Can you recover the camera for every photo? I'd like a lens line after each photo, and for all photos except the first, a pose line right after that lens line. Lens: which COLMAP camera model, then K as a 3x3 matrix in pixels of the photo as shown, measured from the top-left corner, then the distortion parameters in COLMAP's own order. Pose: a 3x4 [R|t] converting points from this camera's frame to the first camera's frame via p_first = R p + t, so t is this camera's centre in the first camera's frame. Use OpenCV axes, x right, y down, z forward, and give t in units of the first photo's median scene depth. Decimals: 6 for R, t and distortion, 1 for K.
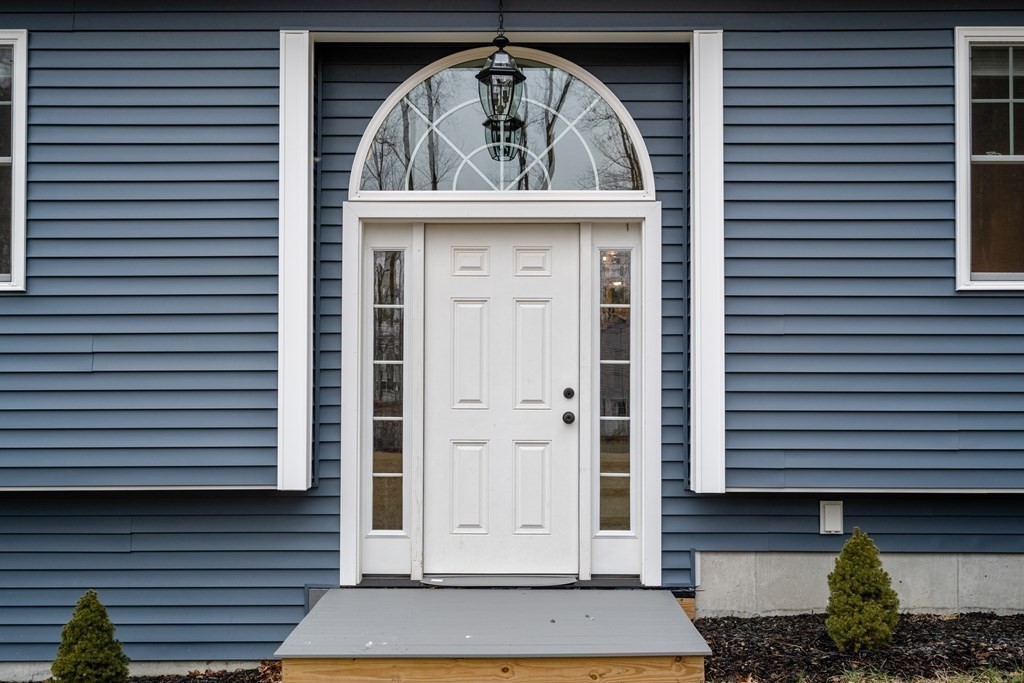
lens RADIAL K [[1041.4, 0, 512.8], [0, 1041.4, 347.6], [0, 0, 1]] dist [0.021628, 0.000000]
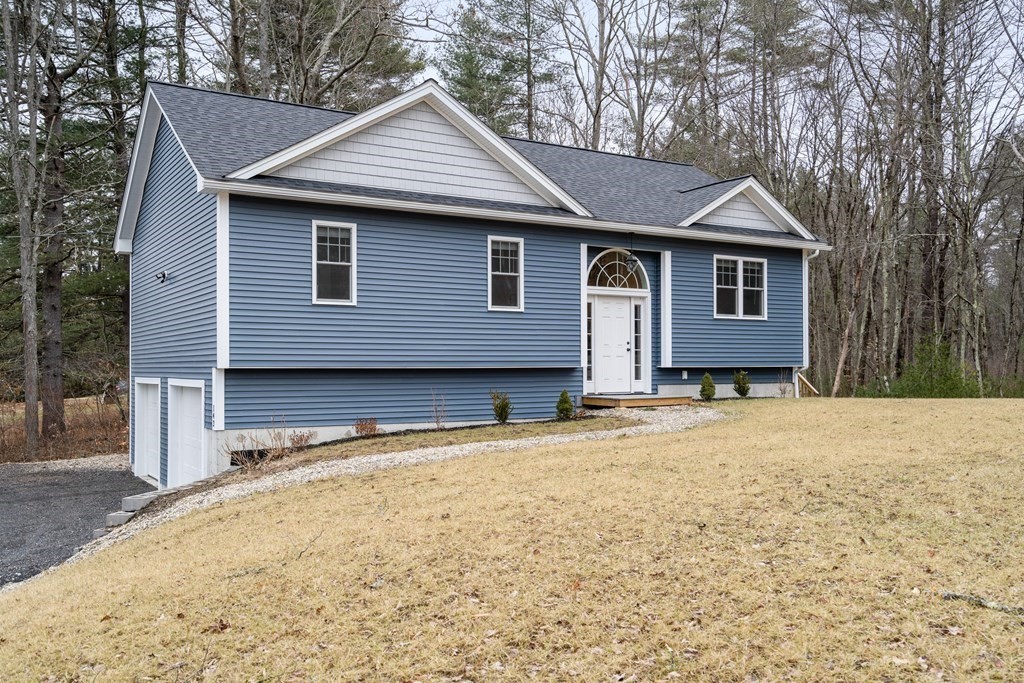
lens RADIAL K [[902.5, 0, 504.9], [0, 902.5, 360.6], [0, 0, 1]] dist [0.018844, -0.014790]
pose [[0.849076, 0.000502, 0.528271, -2.026330], [-0.006718, 0.999929, 0.009848, 0.078394], [-0.528228, -0.011911, 0.849019, -1.496748]]
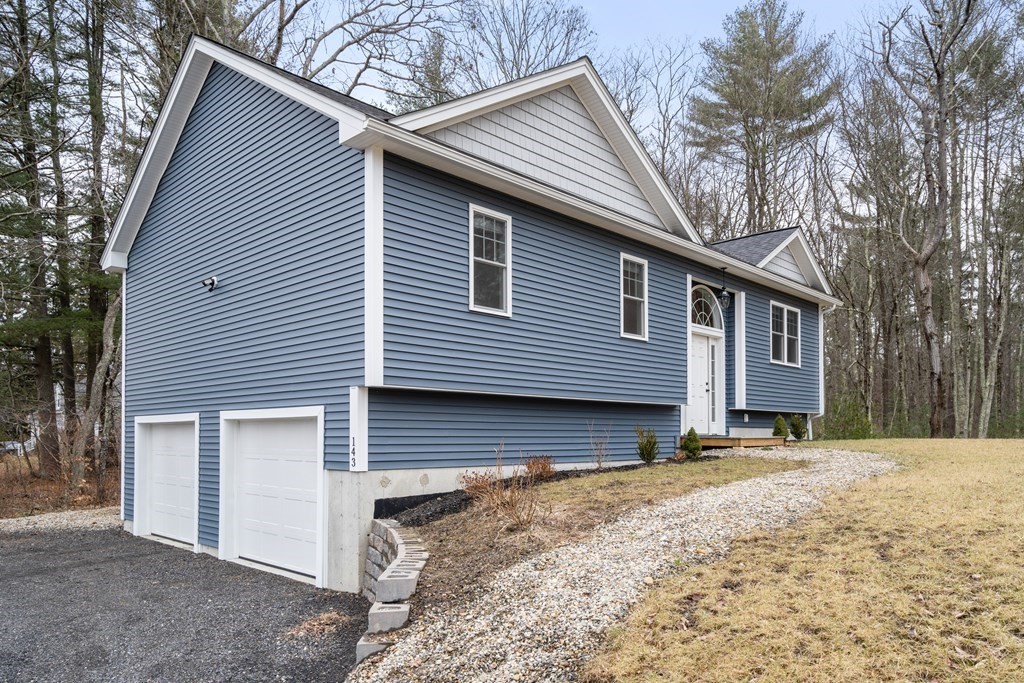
lens RADIAL K [[702.7, 0, 508.6], [0, 702.7, 424.6], [0, 0, 1]] dist [0.010587, -0.001973]
pose [[0.690994, 0.010830, 0.722779, -2.203346], [-0.014197, 0.999898, -0.001410, 0.200992], [-0.722721, -0.009287, 0.691078, -0.188030]]
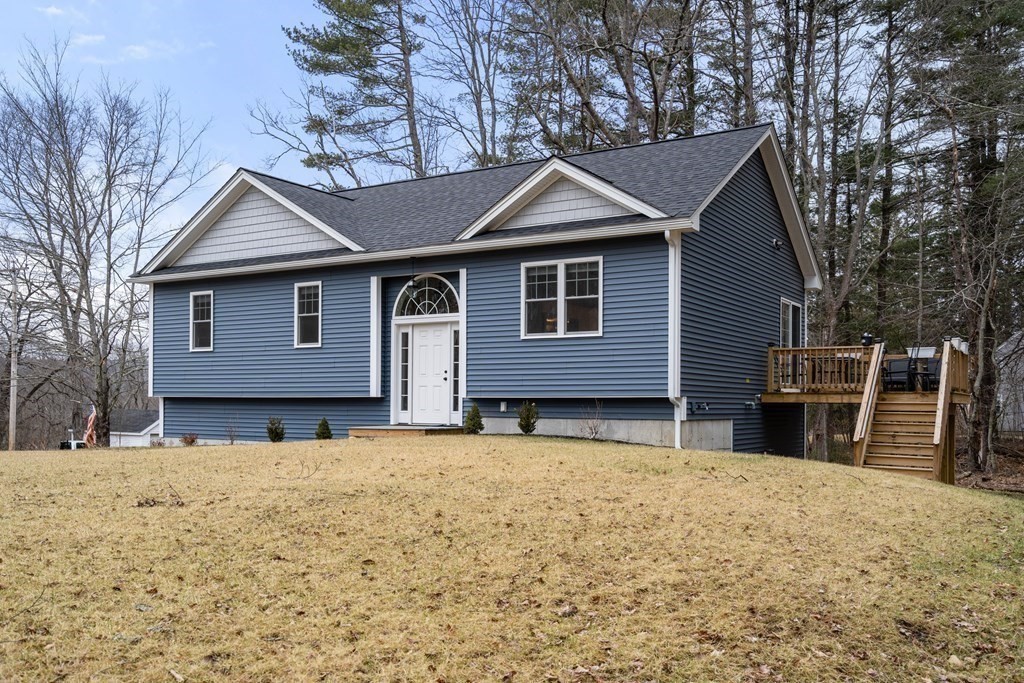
lens RADIAL K [[902.5, 0, 502.8], [0, 902.5, 392.6], [0, 0, 1]] dist [0.018844, -0.014790]
pose [[0.852069, -0.002273, -0.523425, 1.809657], [0.009790, 0.999885, 0.011595, 0.081670], [0.523339, -0.015004, 0.851993, -1.476972]]
